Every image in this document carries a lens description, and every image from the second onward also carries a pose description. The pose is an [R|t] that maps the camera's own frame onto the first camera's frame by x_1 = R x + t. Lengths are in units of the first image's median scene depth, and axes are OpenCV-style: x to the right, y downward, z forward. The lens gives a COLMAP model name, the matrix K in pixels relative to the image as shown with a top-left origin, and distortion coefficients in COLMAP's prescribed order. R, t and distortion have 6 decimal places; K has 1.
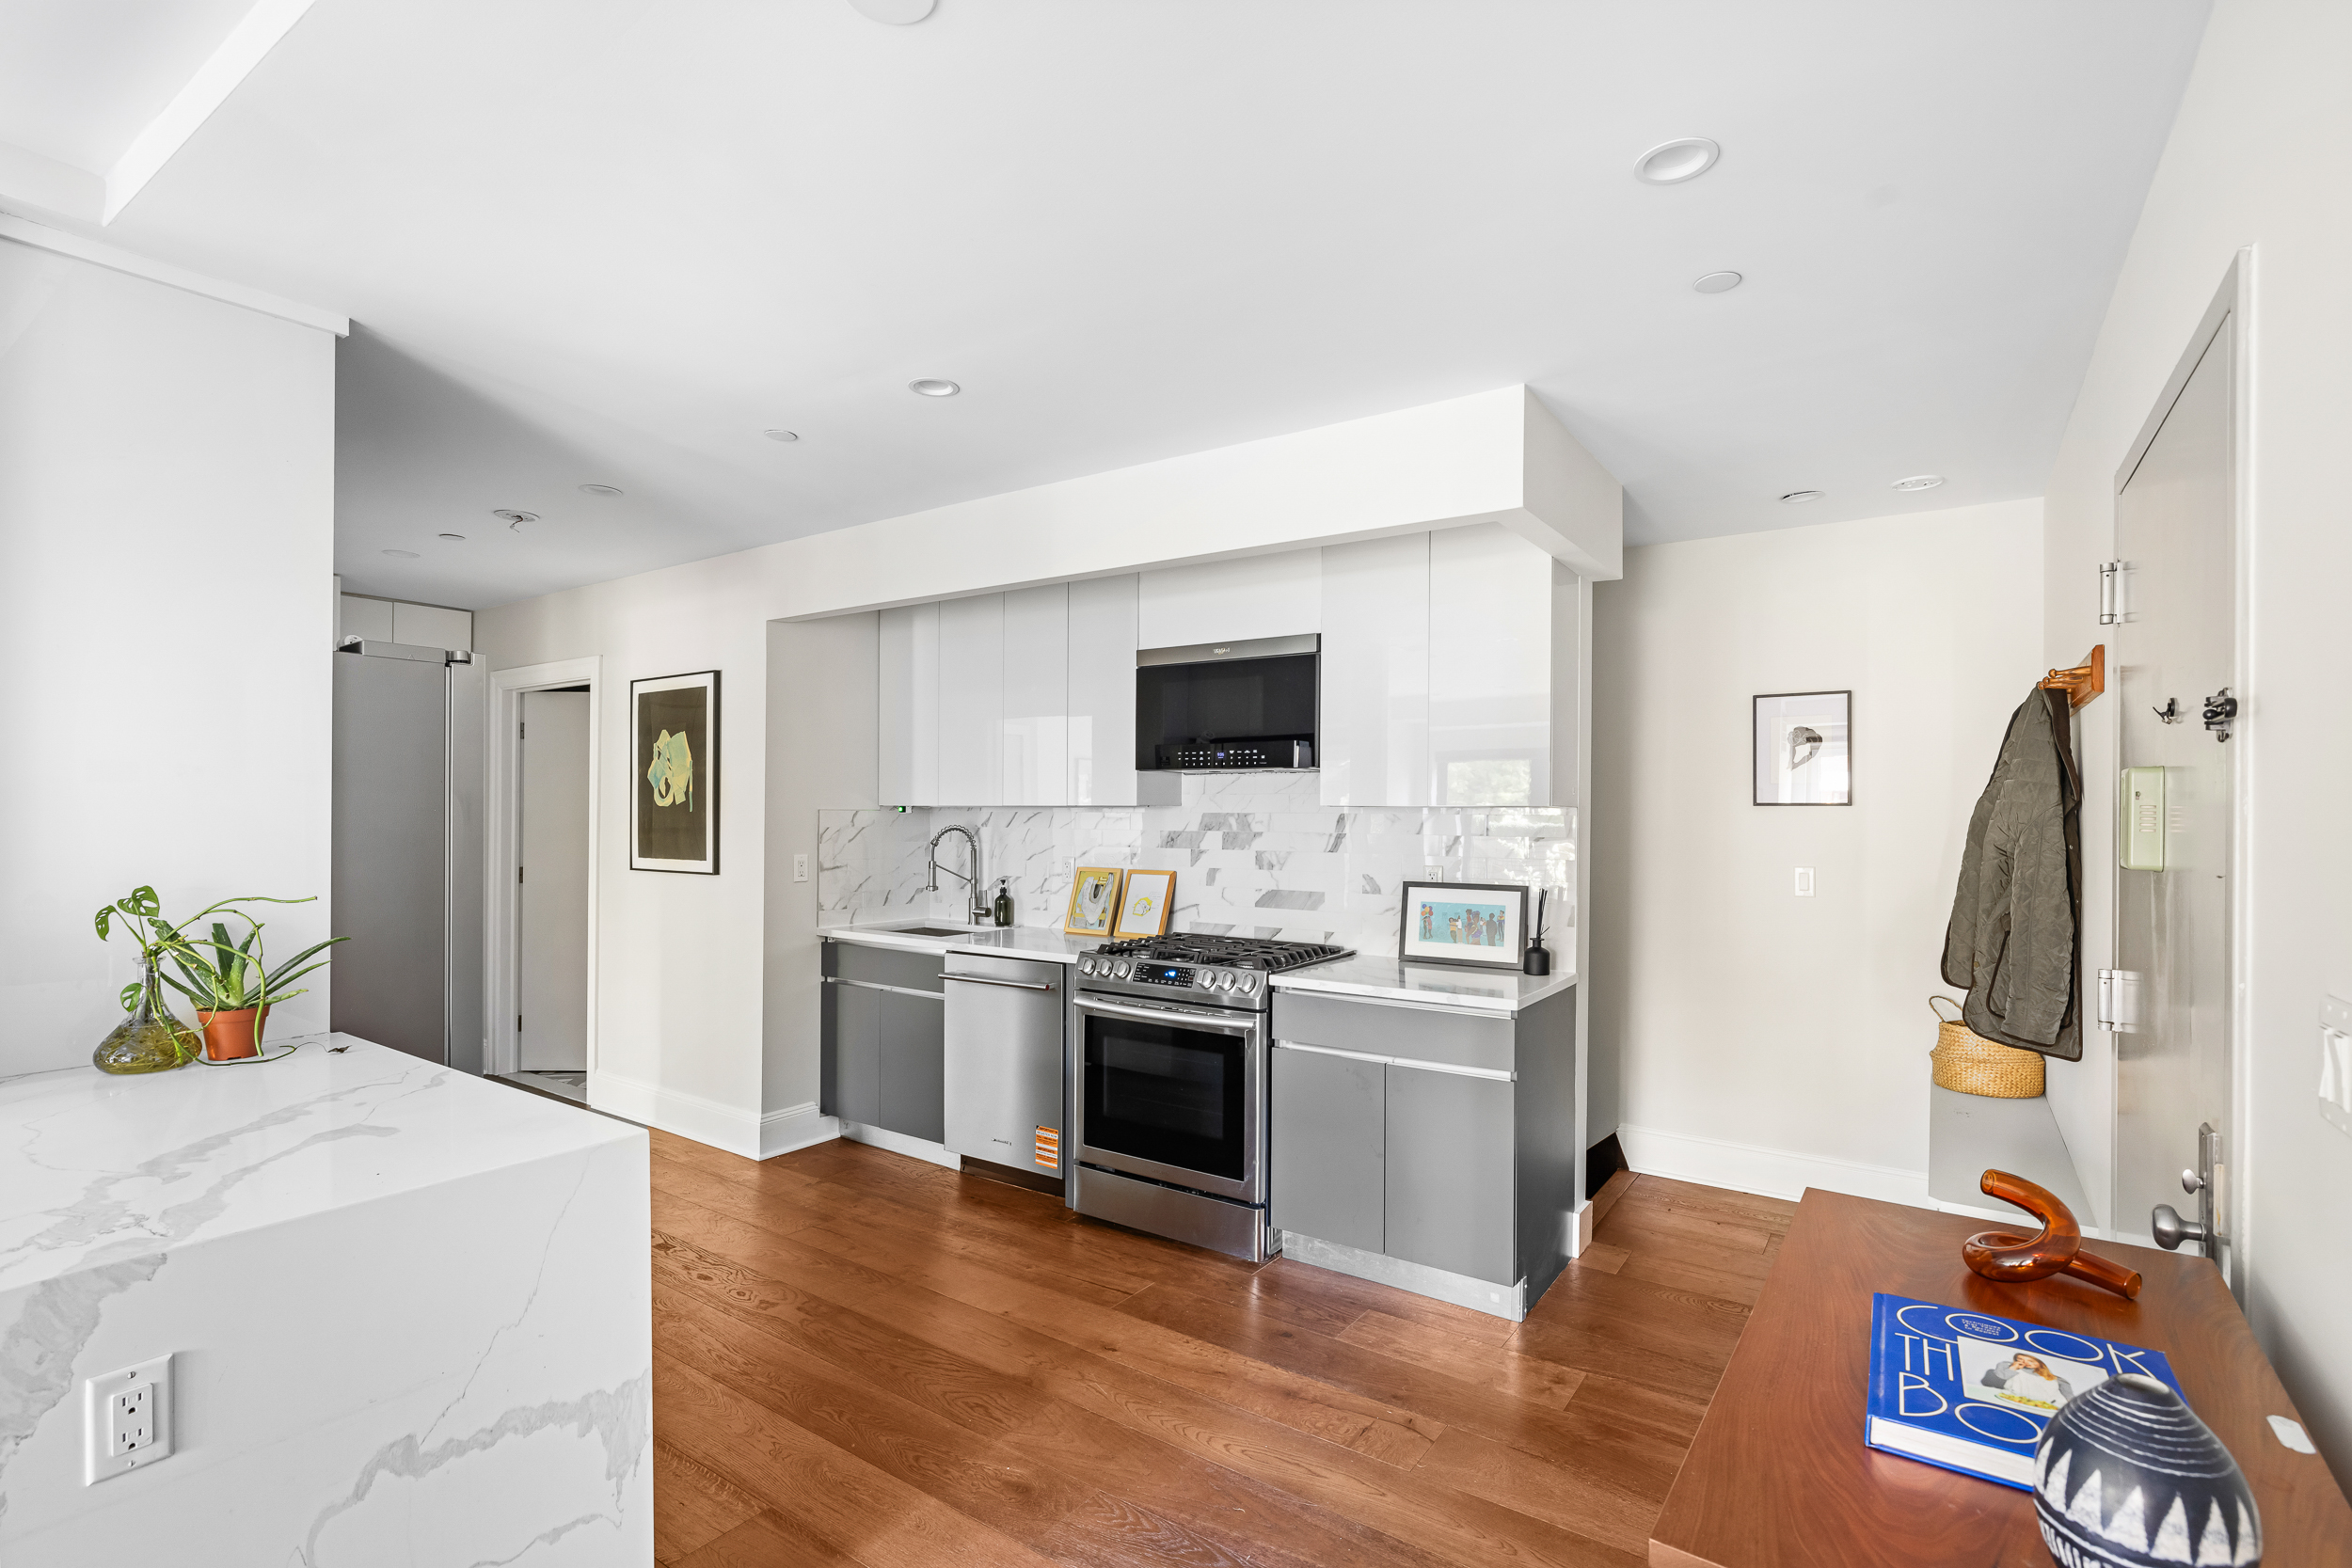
lens RADIAL K [[1102.0, 0, 1177.6], [0, 1102.0, 816.4], [0, 0, 1]] dist [-0.001213, -0.000152]
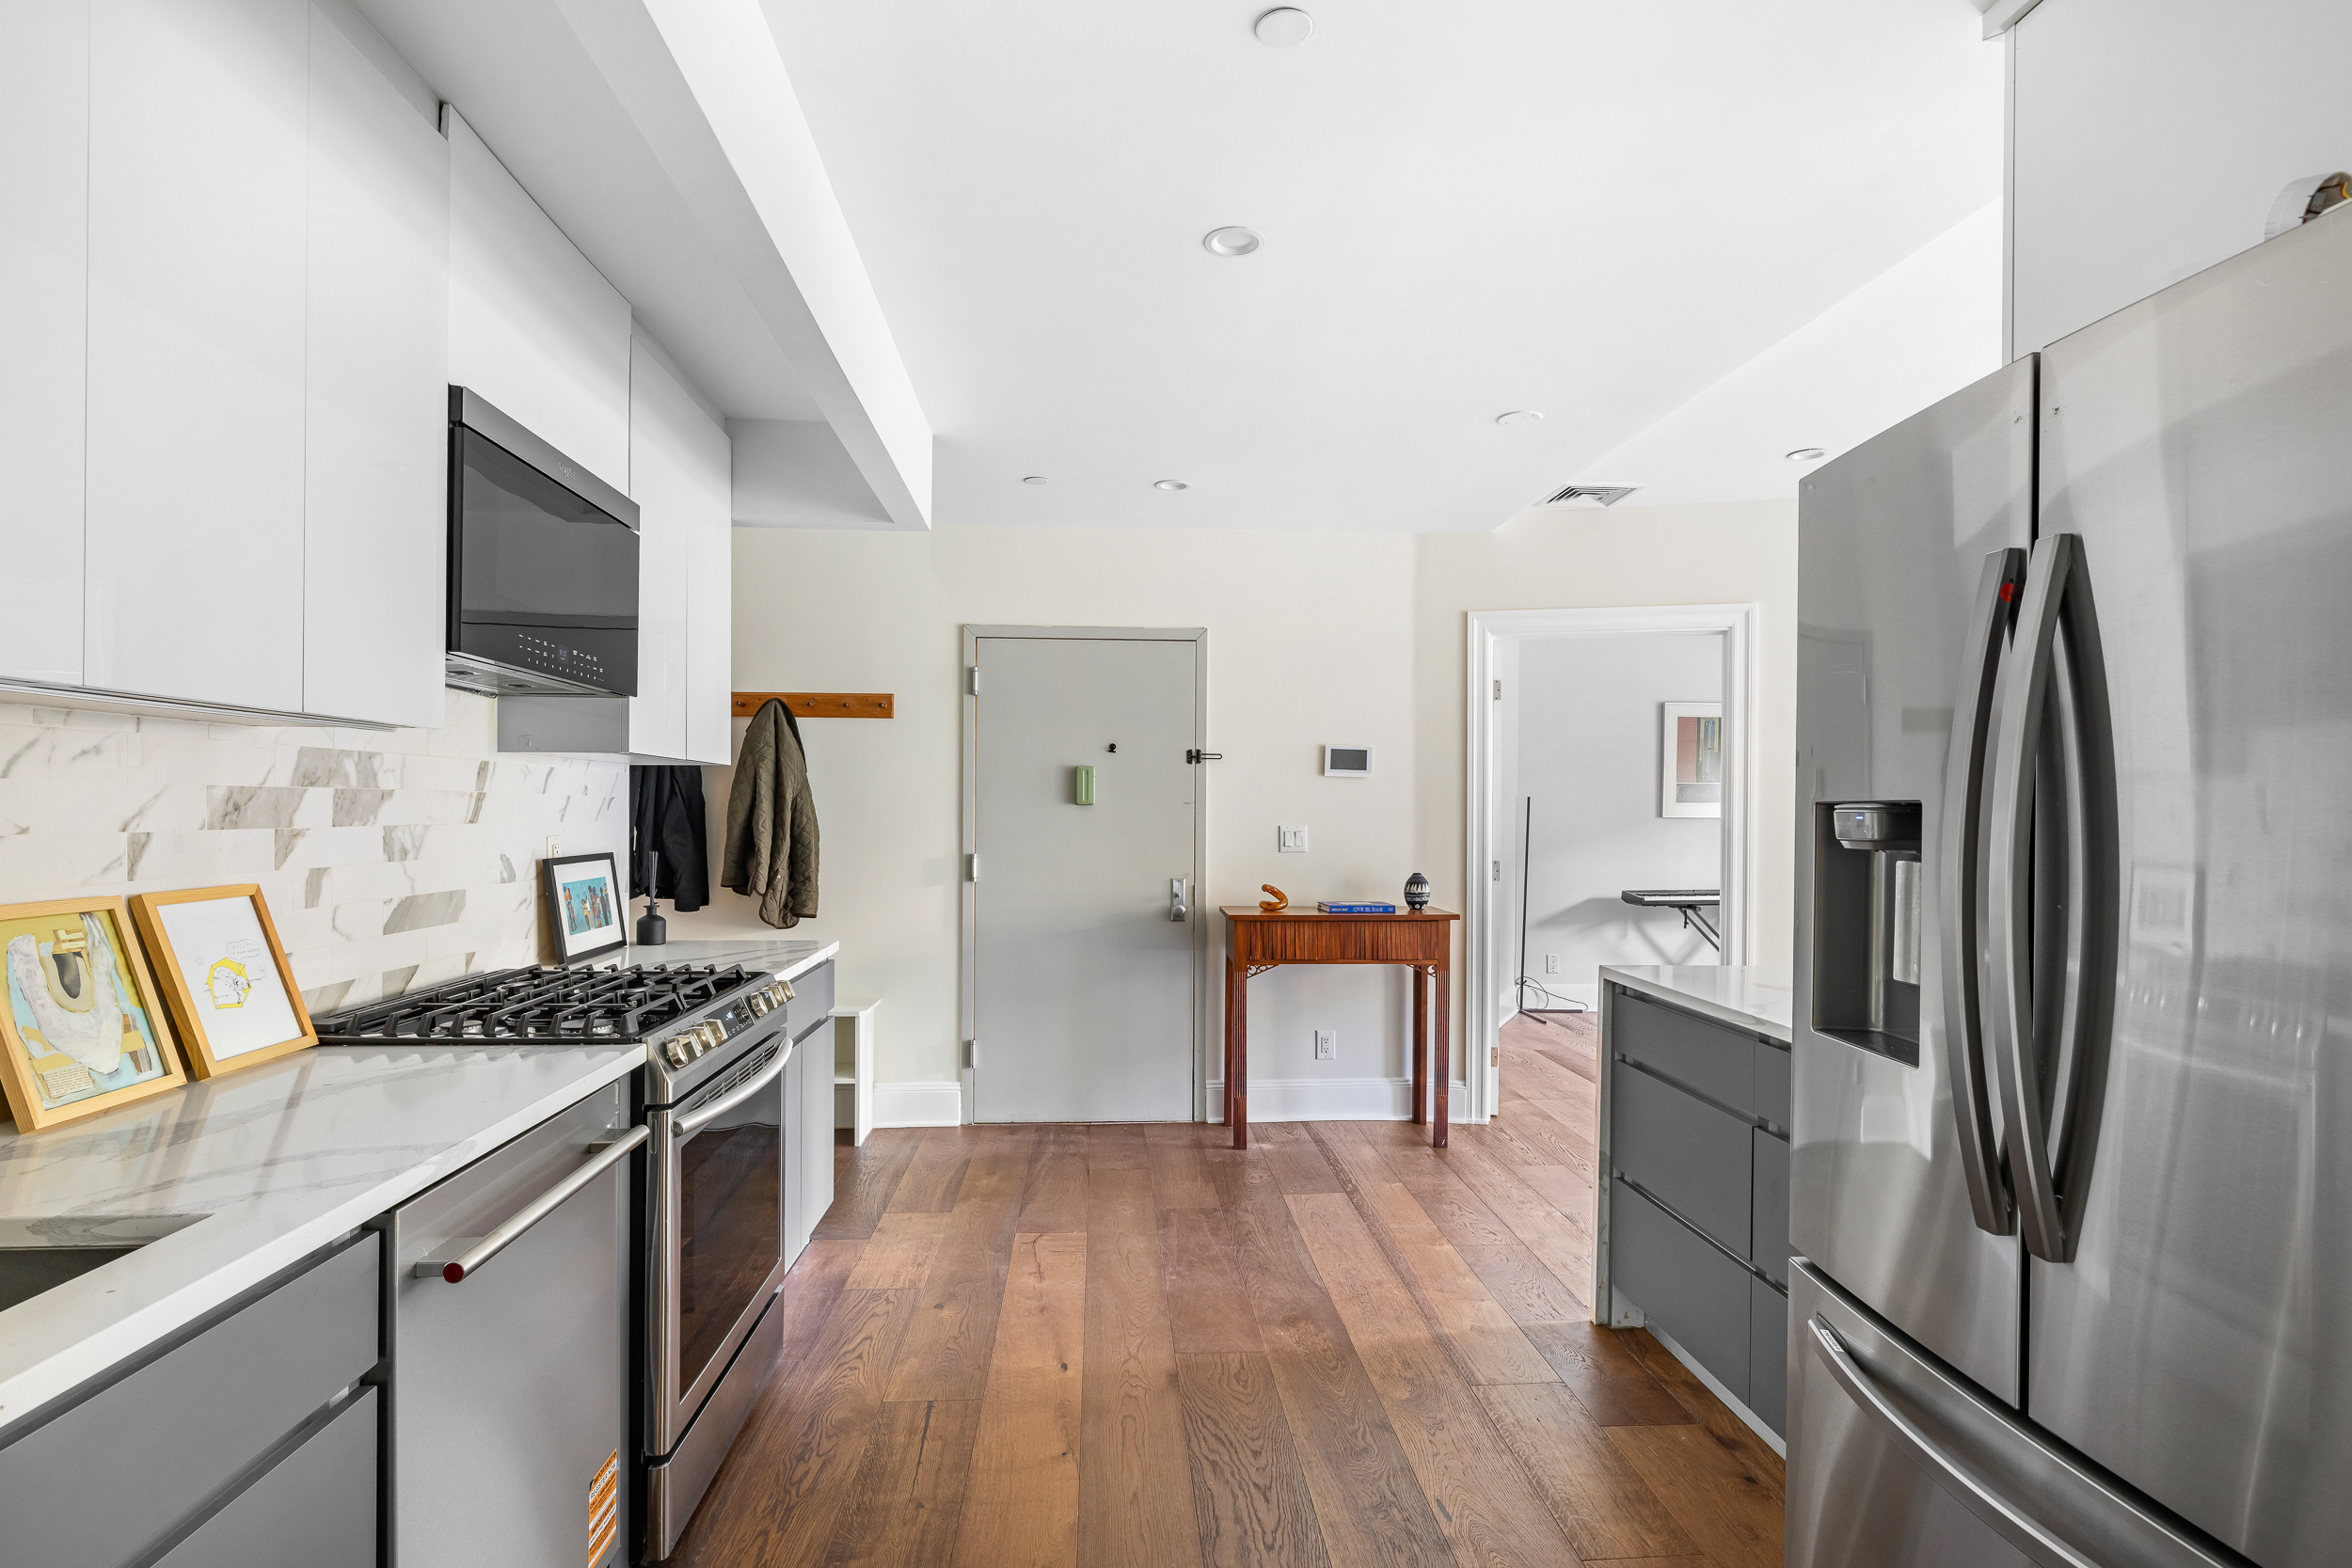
lens RADIAL K [[1102.0, 0, 1181.1], [0, 1102.0, 806.3], [0, 0, 1]] dist [-0.001213, -0.000152]
pose [[-0.626453, -0.007048, 0.779427, -0.638253], [-0.005511, 0.999974, 0.004613, 0.019770], [-0.779440, -0.001406, -0.626476, 1.168457]]
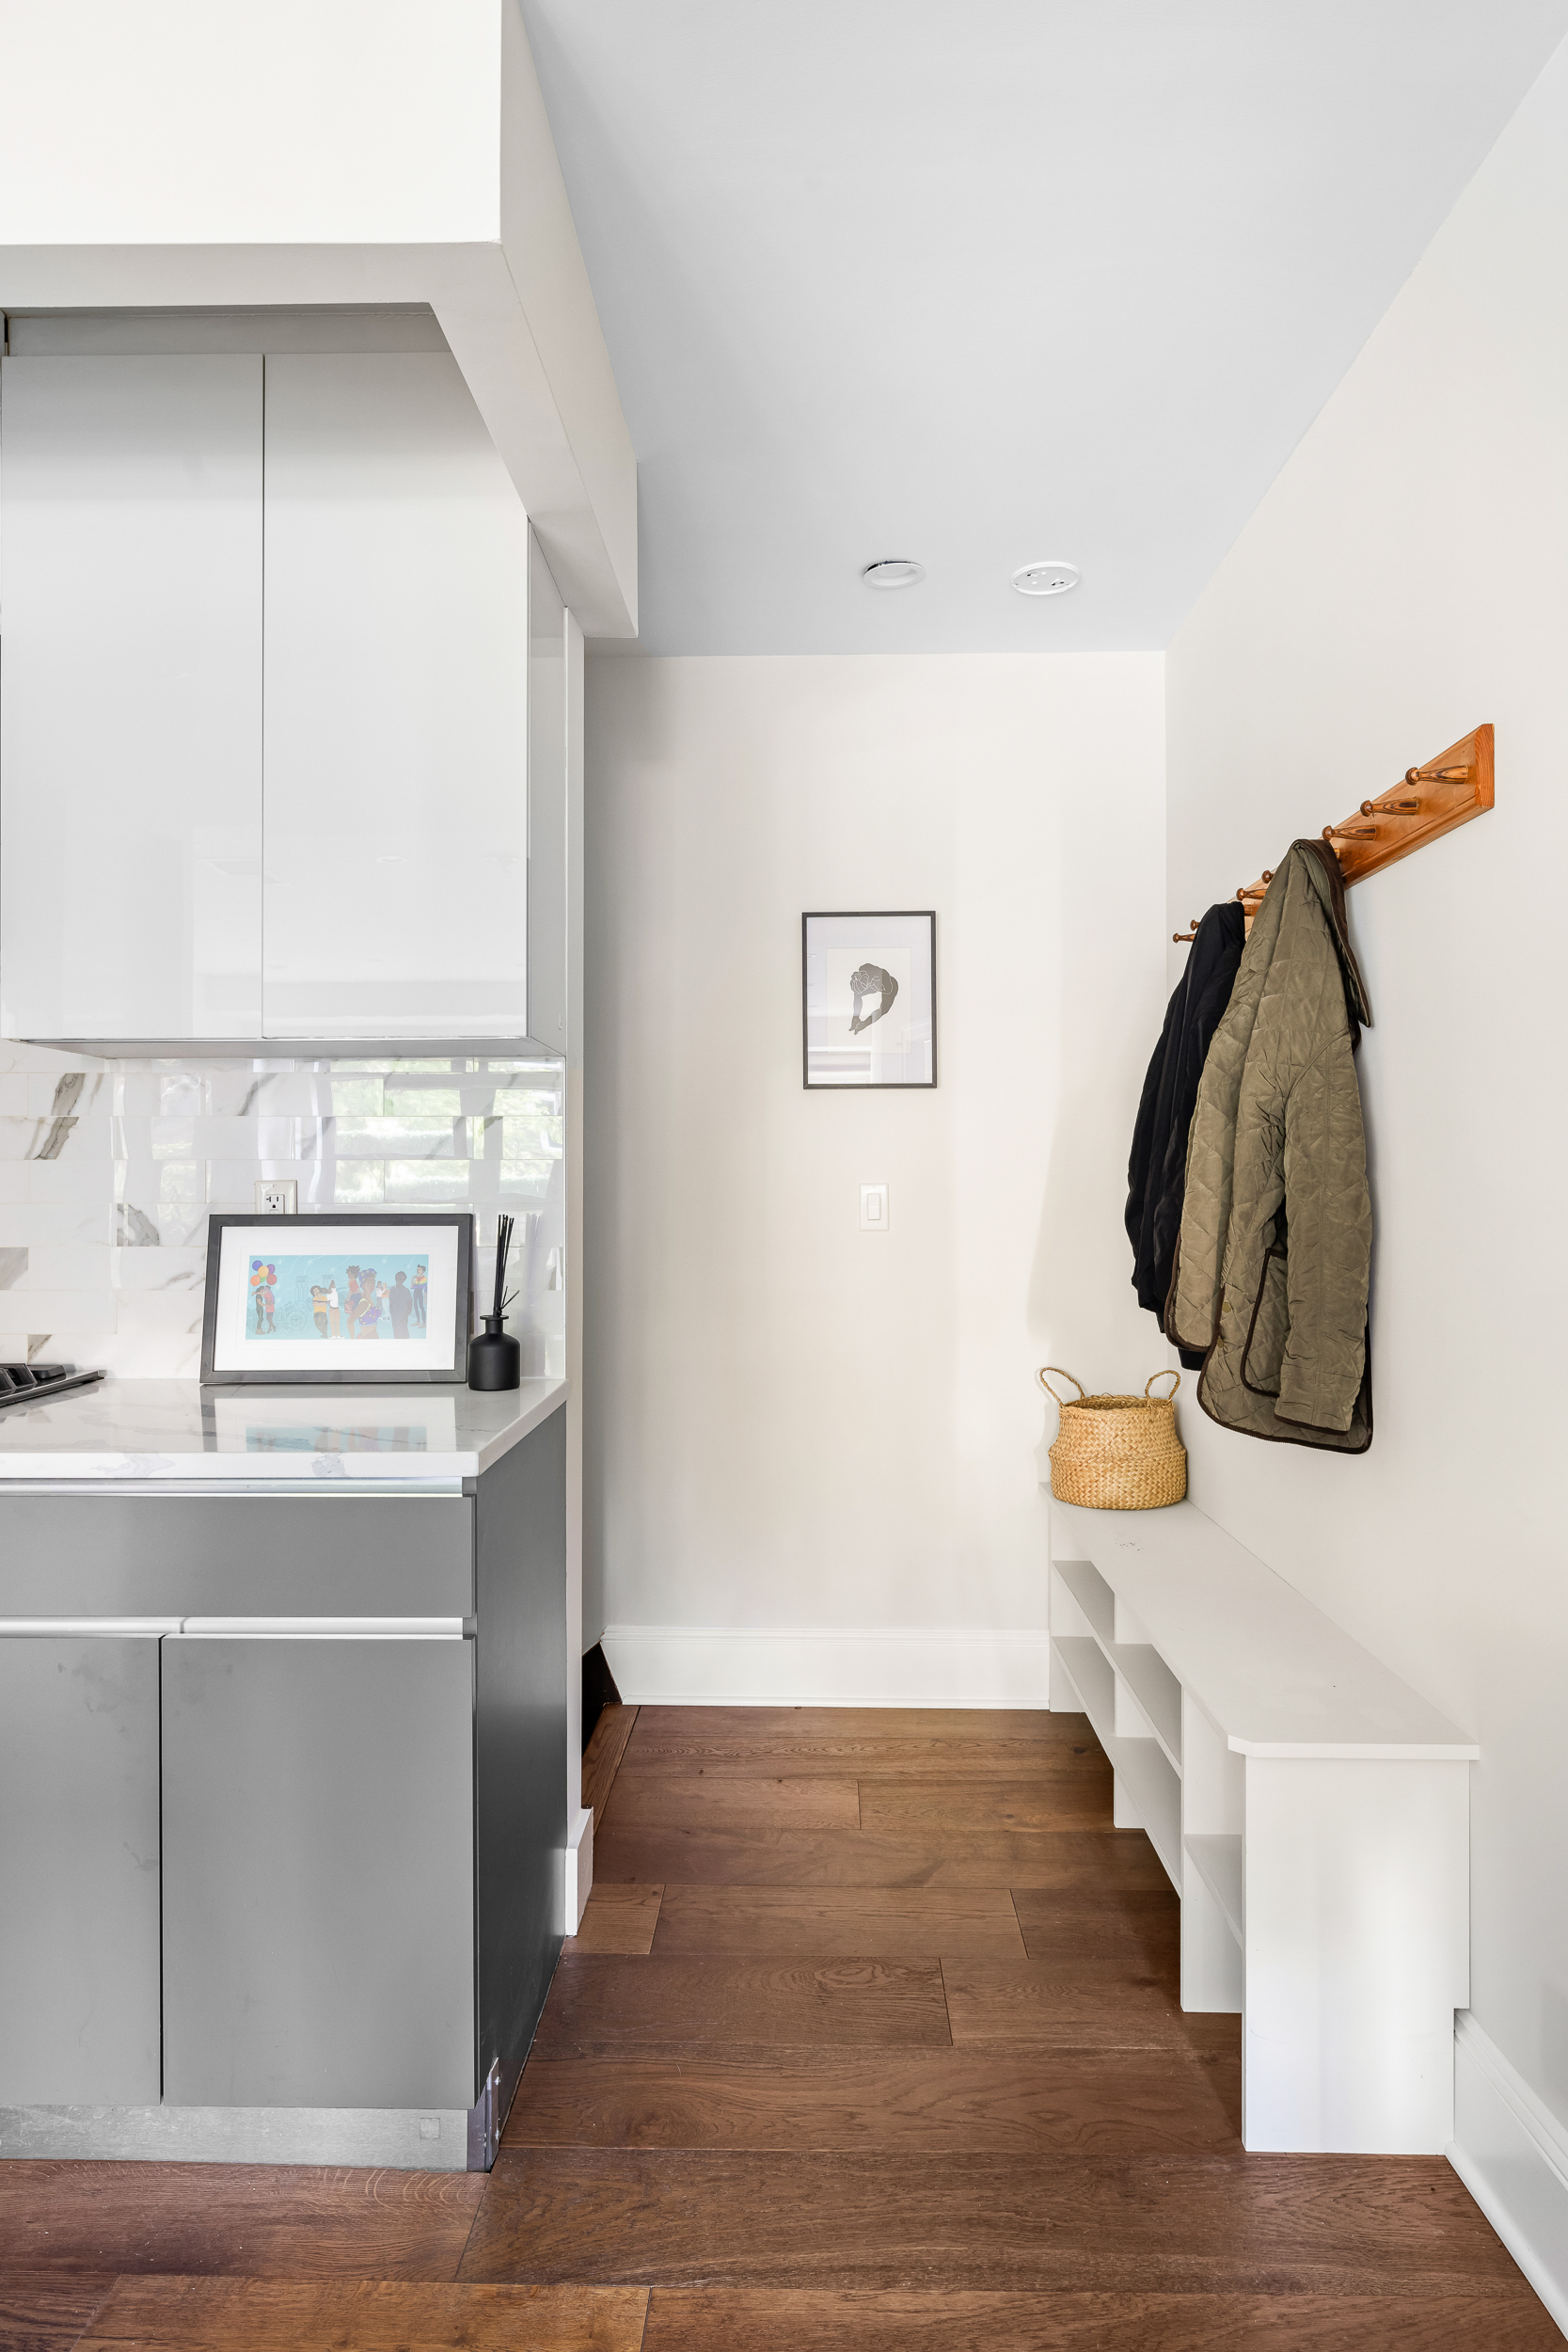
lens RADIAL K [[1386.3, 0, 780.3], [0, 1386.3, 1182.4], [0, 0, 1]] dist [-0.006974, 0.002706]
pose [[0.838248, -0.007851, 0.545232, 0.090080], [0.010762, 0.999940, -0.002147, 0.050696], [-0.545182, 0.007667, 0.838282, 0.386579]]
